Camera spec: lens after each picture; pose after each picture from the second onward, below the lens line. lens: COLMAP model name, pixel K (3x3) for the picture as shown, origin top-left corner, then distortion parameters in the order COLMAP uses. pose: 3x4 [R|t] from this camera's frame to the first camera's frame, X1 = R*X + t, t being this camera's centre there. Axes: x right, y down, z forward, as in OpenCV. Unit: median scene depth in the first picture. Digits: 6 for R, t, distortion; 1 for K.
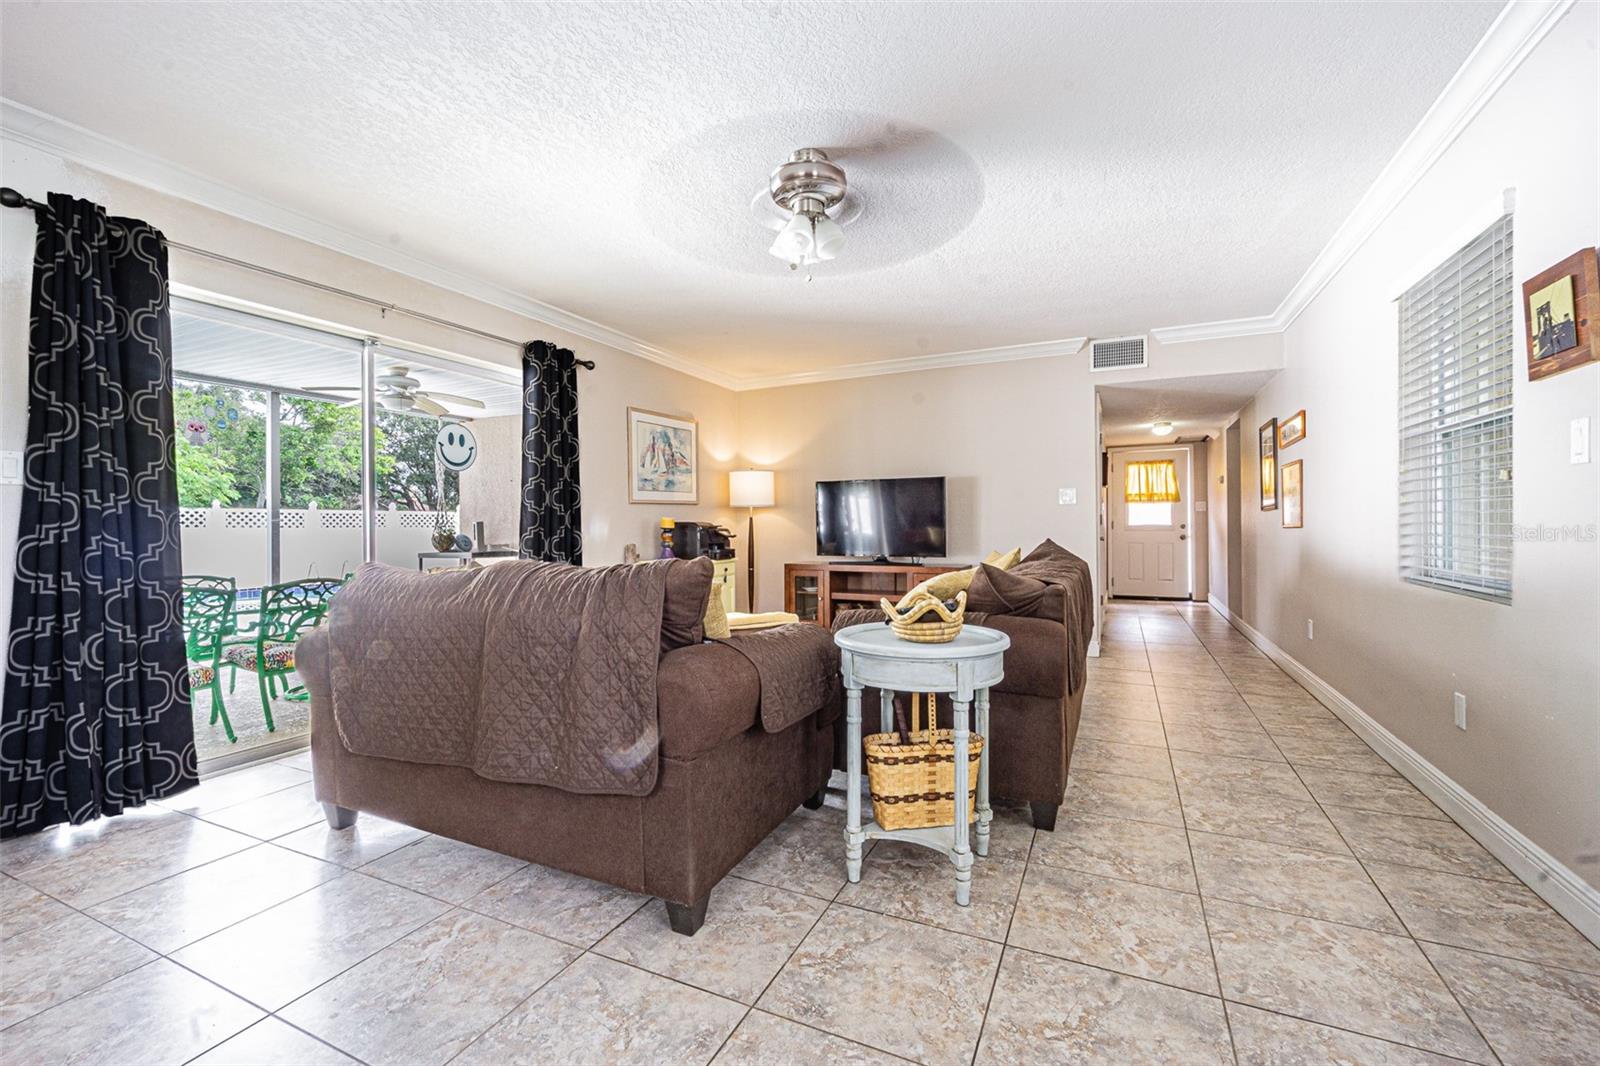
lens RADIAL K [[694.3, 0, 793.2], [0, 694.3, 521.4], [0, 0, 1]] dist [0.001227, 0.000528]
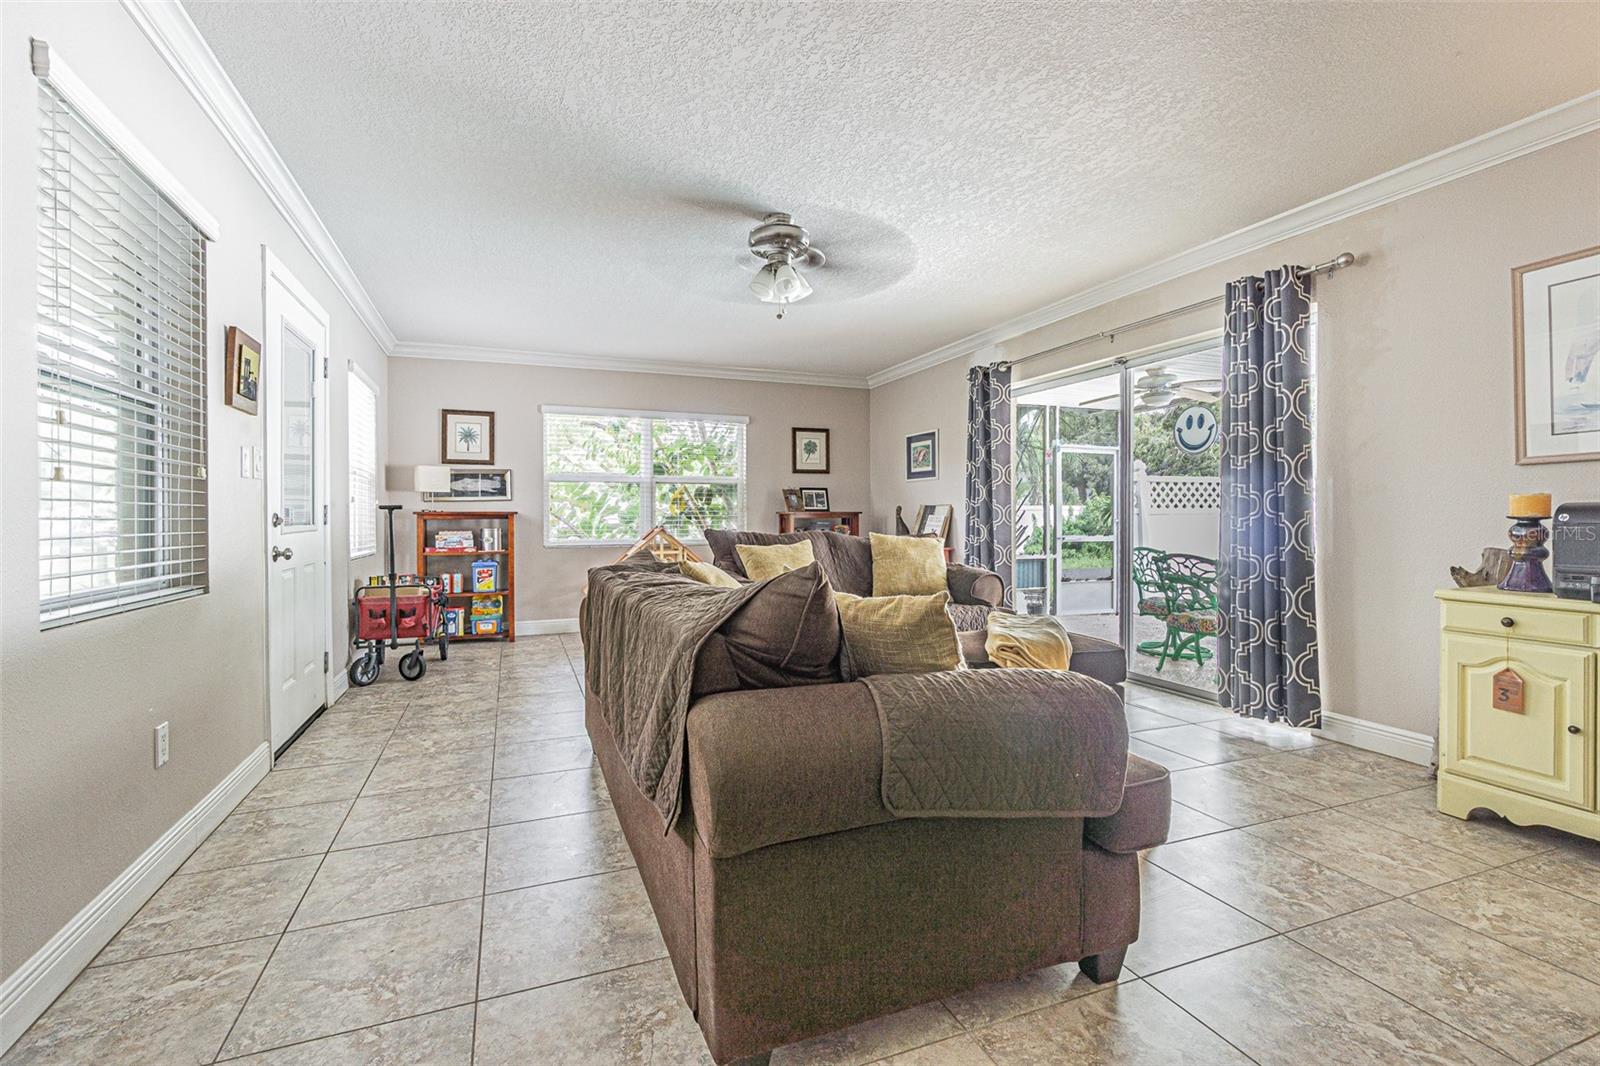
lens RADIAL K [[694.3, 0, 792.2], [0, 694.3, 523.0], [0, 0, 1]] dist [0.001227, 0.000528]
pose [[-0.681618, 0.021165, -0.731402, 1.006105], [0.012255, 0.999772, 0.017511, -0.000437], [0.731606, 0.002973, -0.681721, 2.040664]]
